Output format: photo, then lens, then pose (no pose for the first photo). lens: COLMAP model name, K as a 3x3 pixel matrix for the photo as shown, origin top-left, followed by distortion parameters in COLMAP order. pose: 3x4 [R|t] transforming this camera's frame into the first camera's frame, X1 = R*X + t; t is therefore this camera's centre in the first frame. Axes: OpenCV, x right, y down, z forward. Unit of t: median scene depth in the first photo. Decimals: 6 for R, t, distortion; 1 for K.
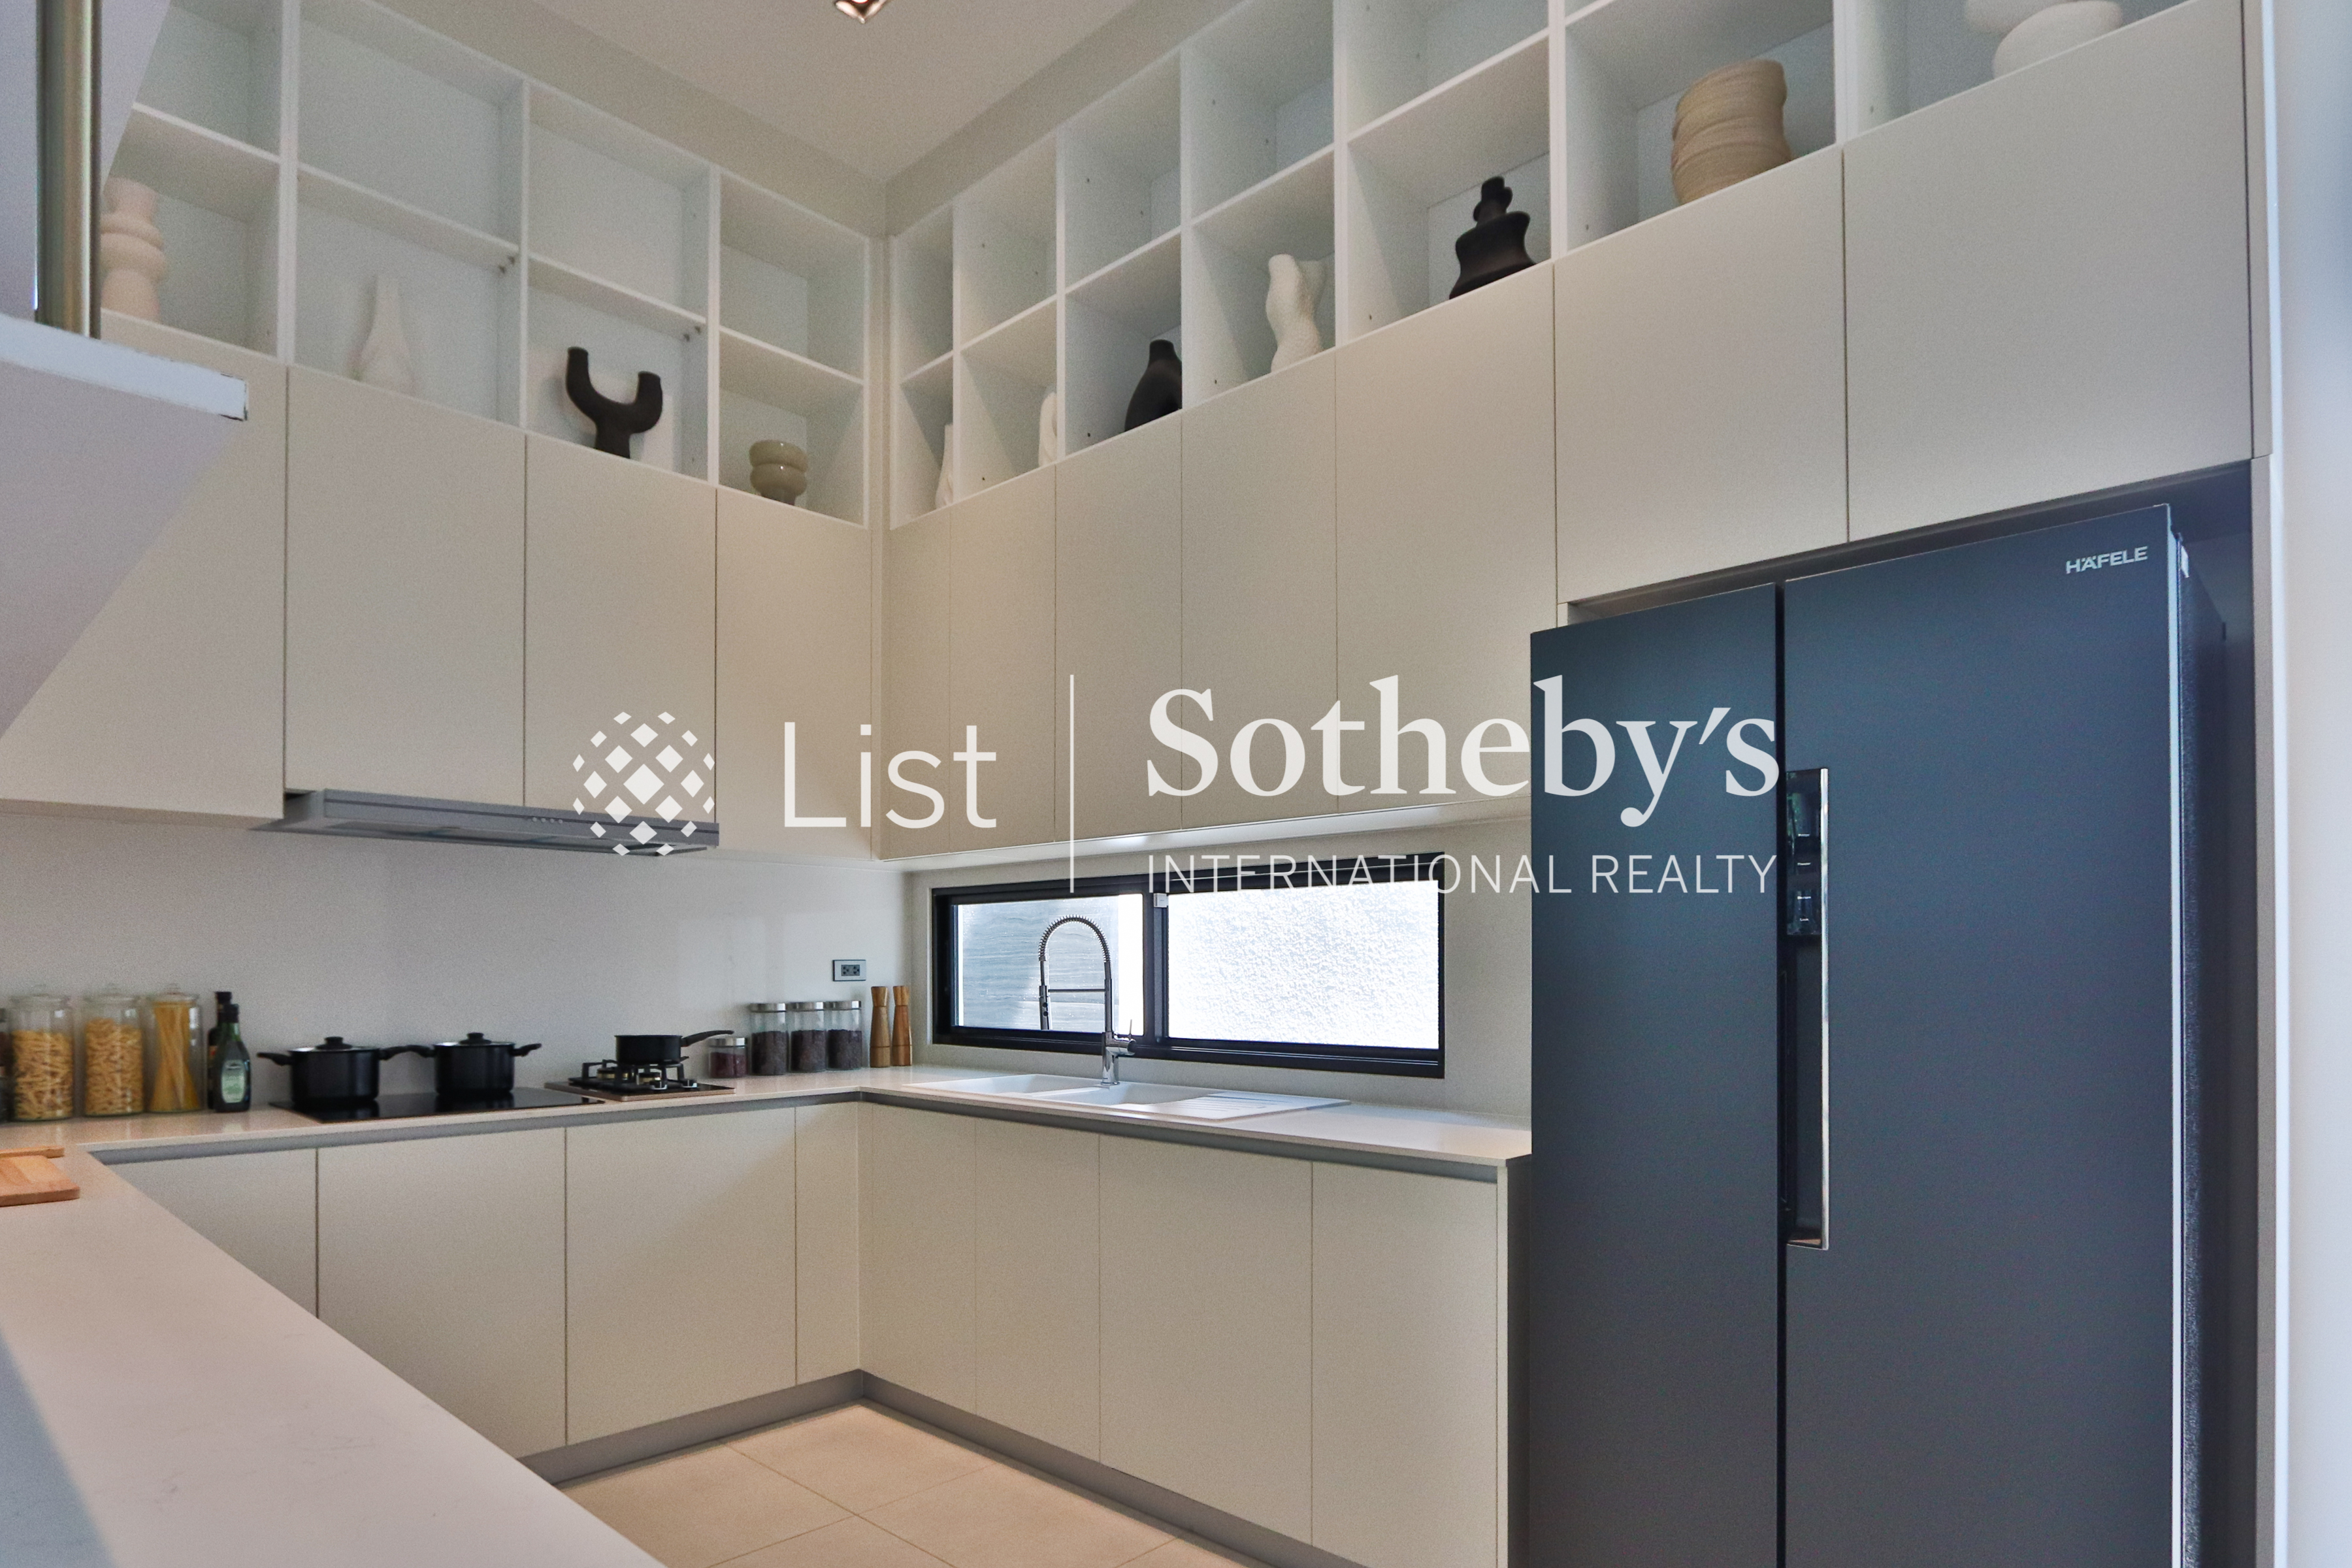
lens RADIAL K [[1315.7, 0, 1164.3], [0, 1315.7, 955.9], [0, 0, 1]] dist [-0.004540, -0.000792]
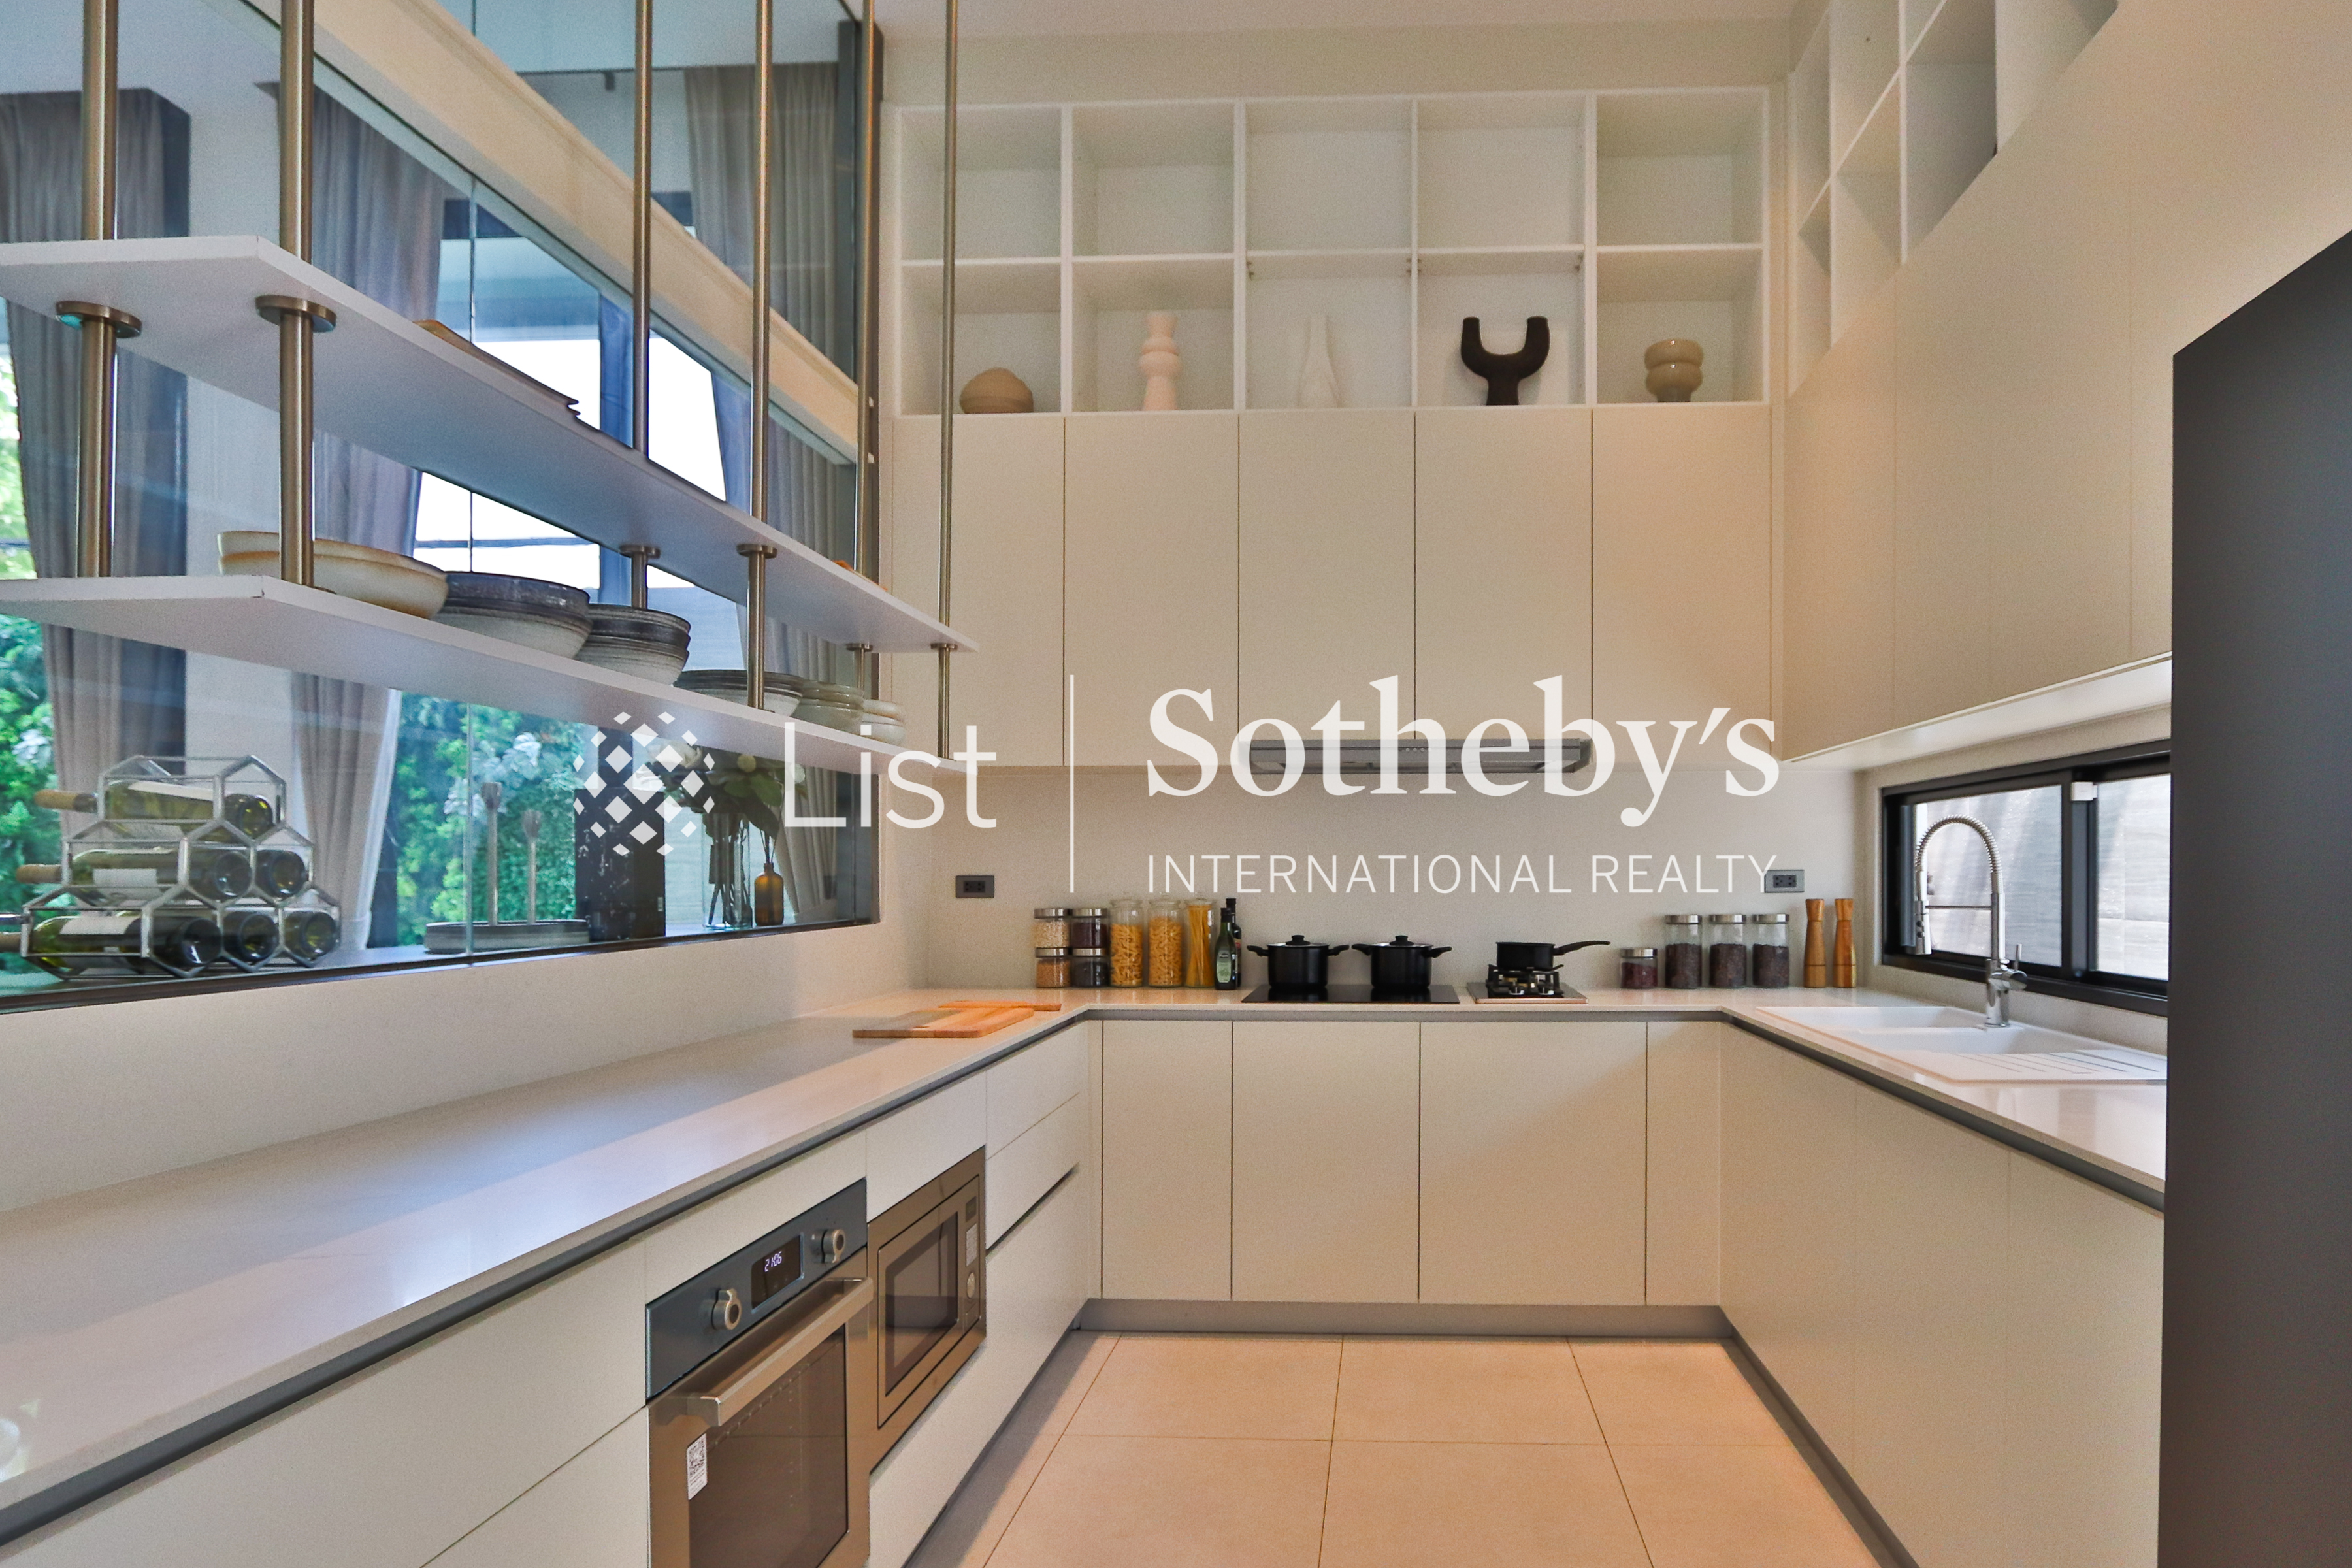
lens RADIAL K [[1266.1, 0, 1174.7], [0, 1266.1, 875.4], [0, 0, 1]] dist [-0.004362, -0.000361]
pose [[0.654173, -0.003133, -0.756338, 0.192911], [0.010510, 0.999933, 0.004948, -0.002613], [0.756272, -0.011186, 0.654162, 0.112806]]
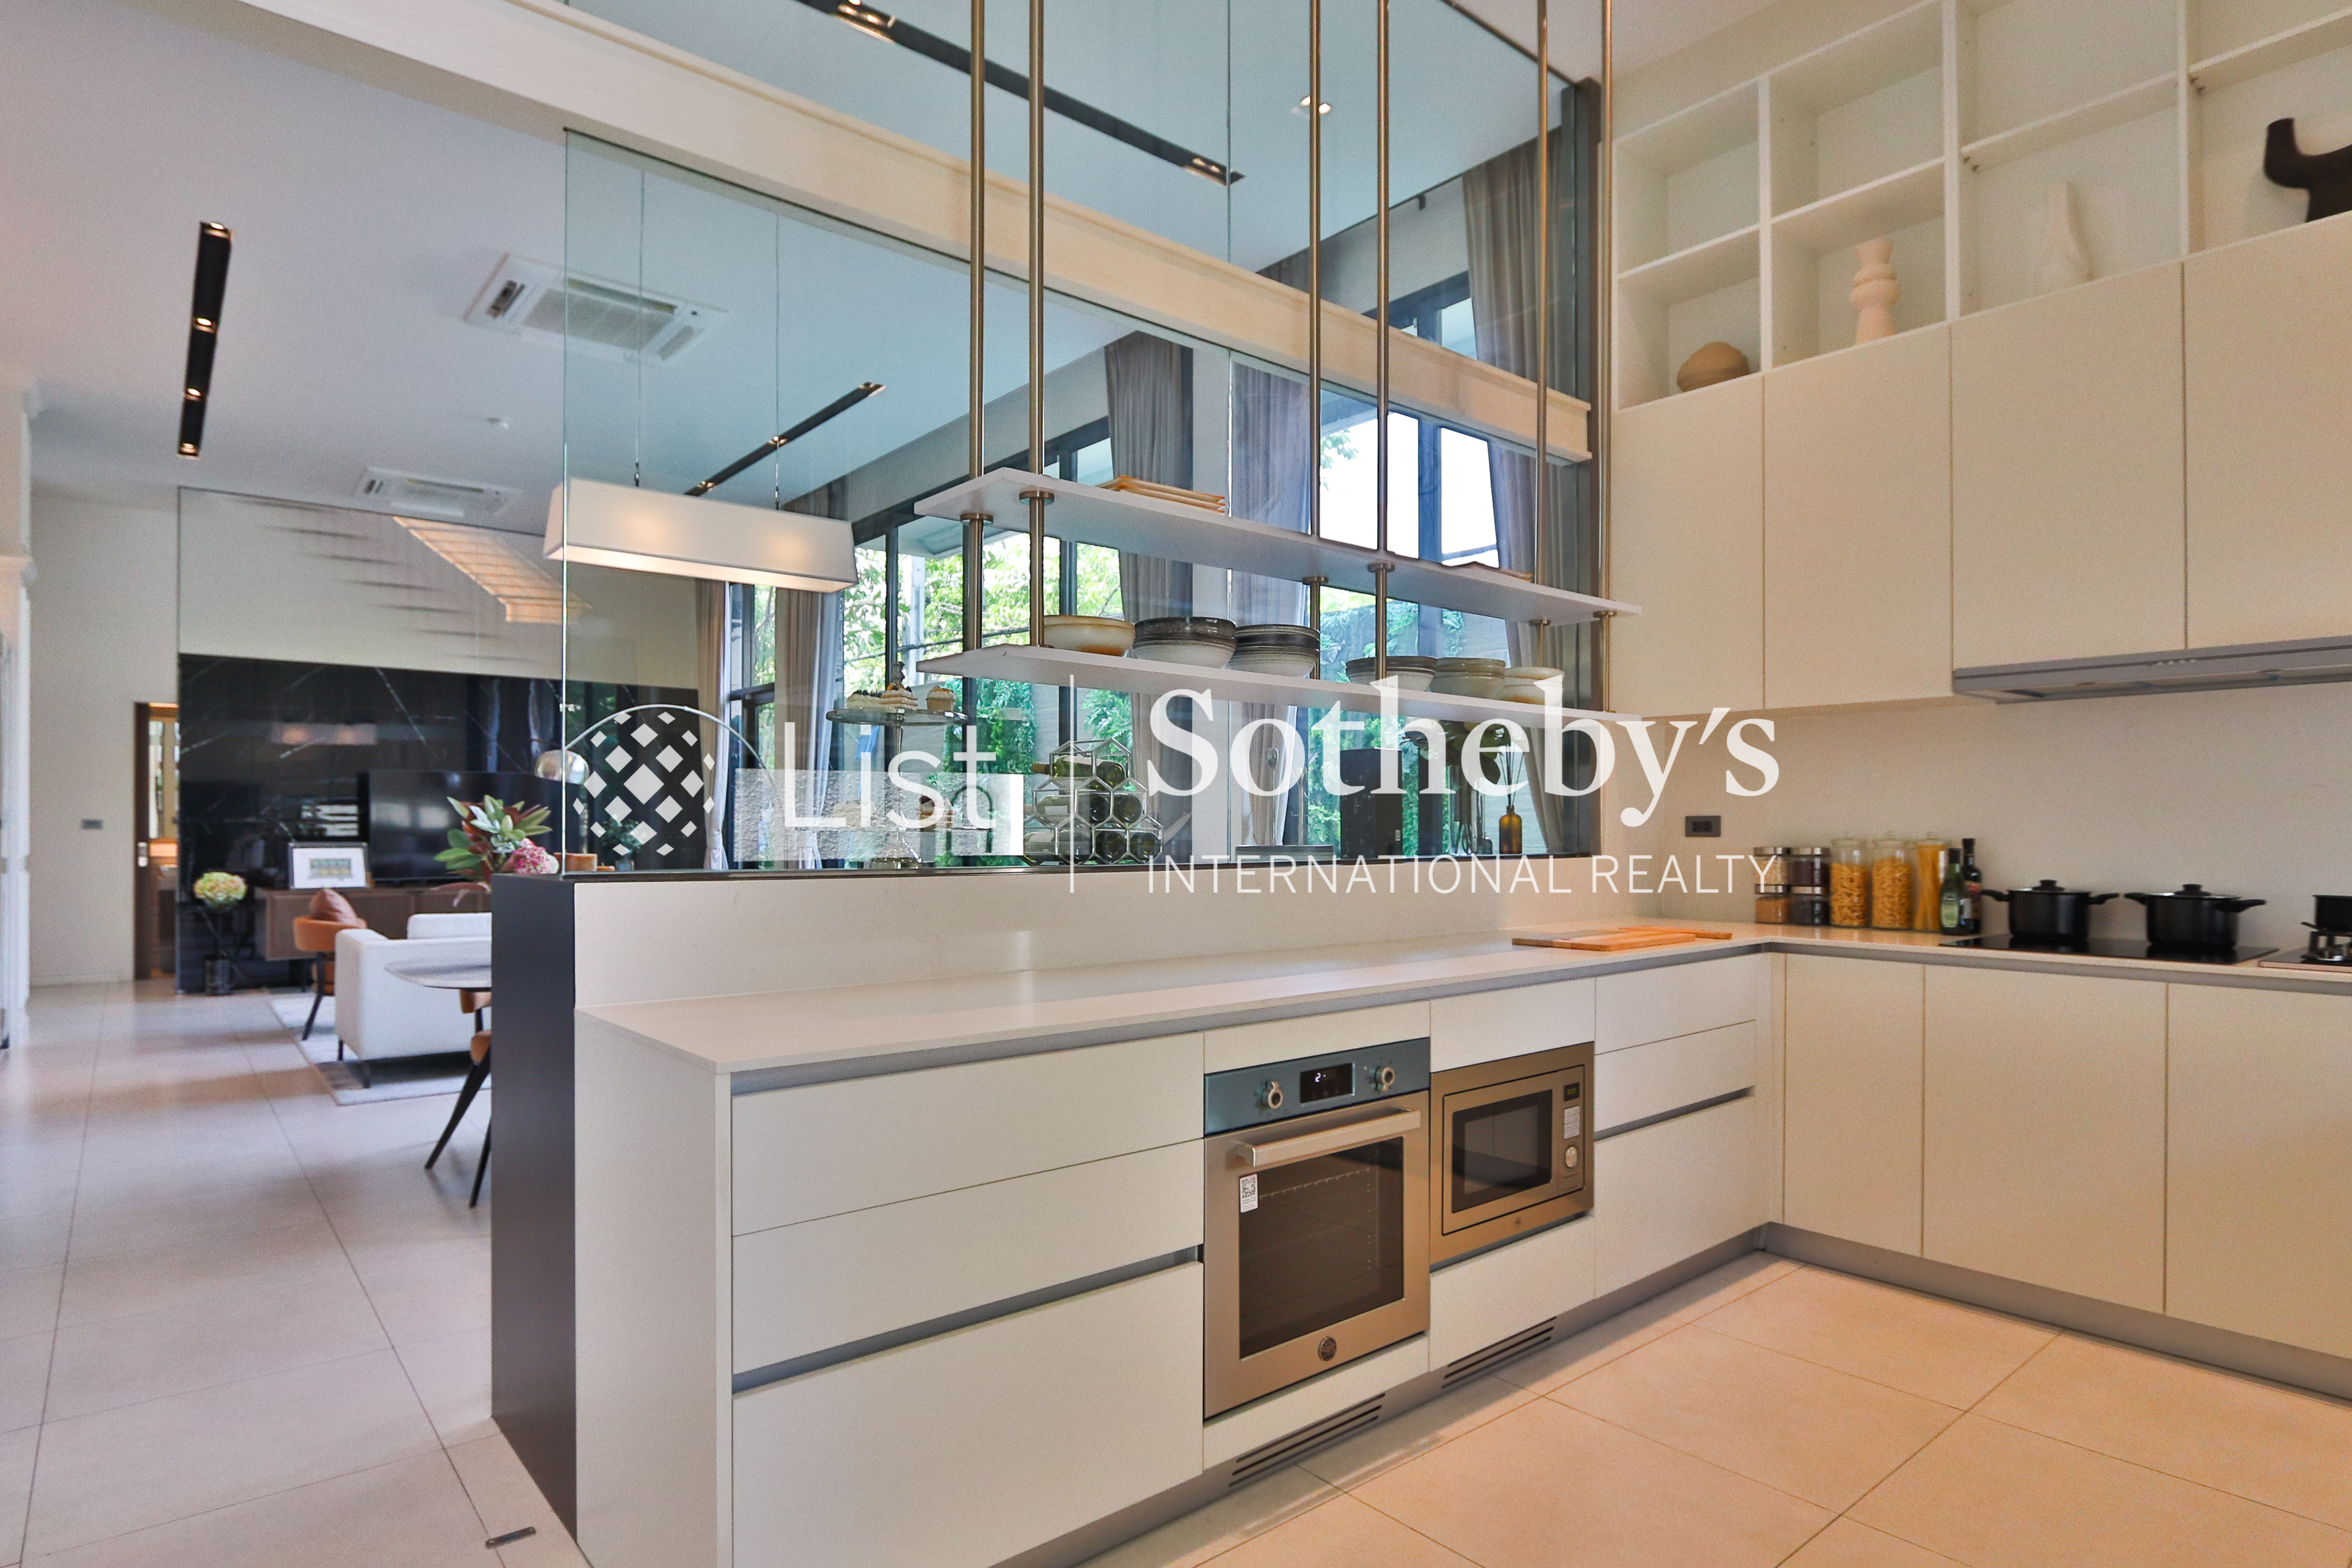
lens RADIAL K [[1184.1, 0, 1178.4], [0, 1184.1, 825.2], [0, 0, 1]] dist [-0.001094, -0.001118]
pose [[-0.078604, -0.006644, -0.996884, 0.407945], [0.004900, 0.999963, -0.007050, 0.017017], [0.996894, -0.005439, -0.078568, 0.316539]]
